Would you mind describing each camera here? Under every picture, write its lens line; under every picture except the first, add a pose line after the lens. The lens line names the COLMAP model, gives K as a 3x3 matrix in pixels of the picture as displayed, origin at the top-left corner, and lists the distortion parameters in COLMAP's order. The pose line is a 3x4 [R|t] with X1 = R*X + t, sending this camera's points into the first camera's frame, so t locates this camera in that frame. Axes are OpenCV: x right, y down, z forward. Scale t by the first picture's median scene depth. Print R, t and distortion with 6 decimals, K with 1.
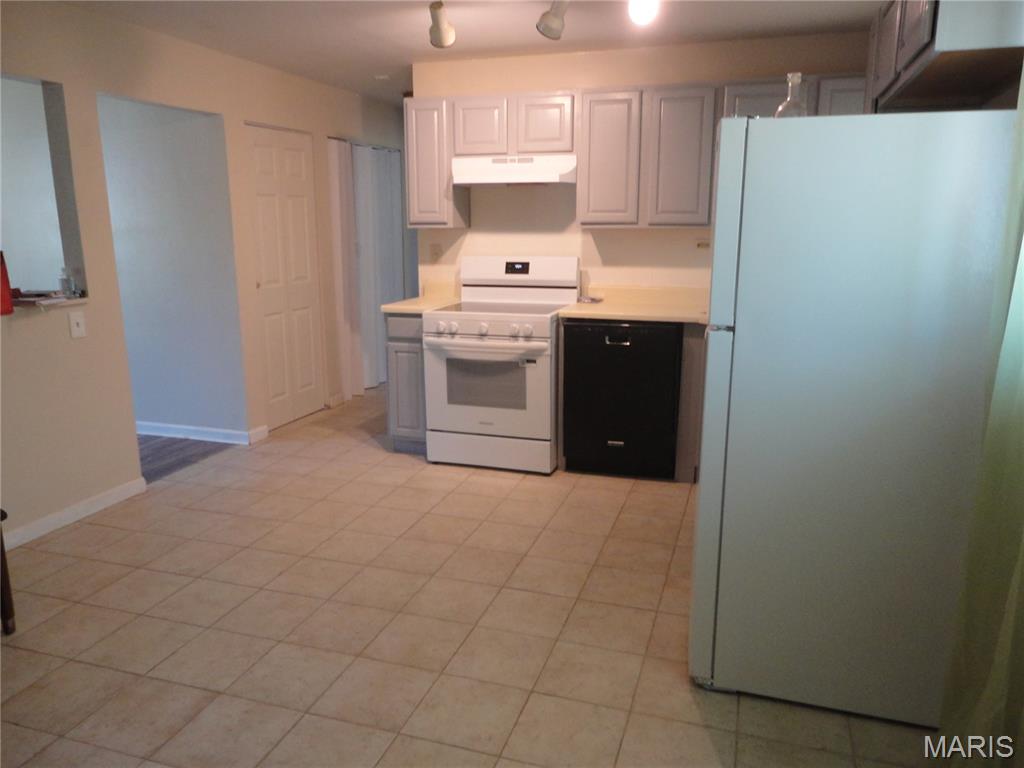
lens RADIAL K [[754.9, 0, 511.0], [0, 754.9, 379.8], [0, 0, 1]] dist [0.023291, 0.000058]
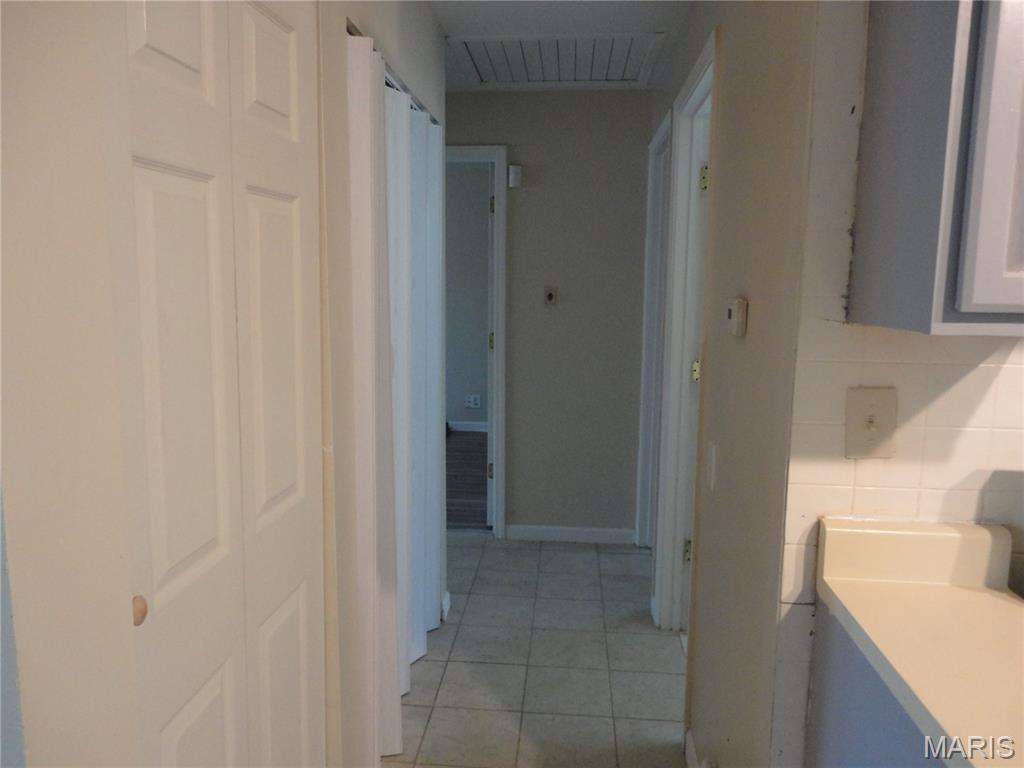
lens RADIAL K [[754.9, 0, 511.0], [0, 754.9, 379.8], [0, 0, 1]] dist [0.023291, 0.000058]
pose [[0.970297, -0.015432, 0.241425, -0.383233], [0.032139, 0.997340, -0.065415, -0.225205], [-0.239773, 0.071231, 0.968212, 1.042289]]
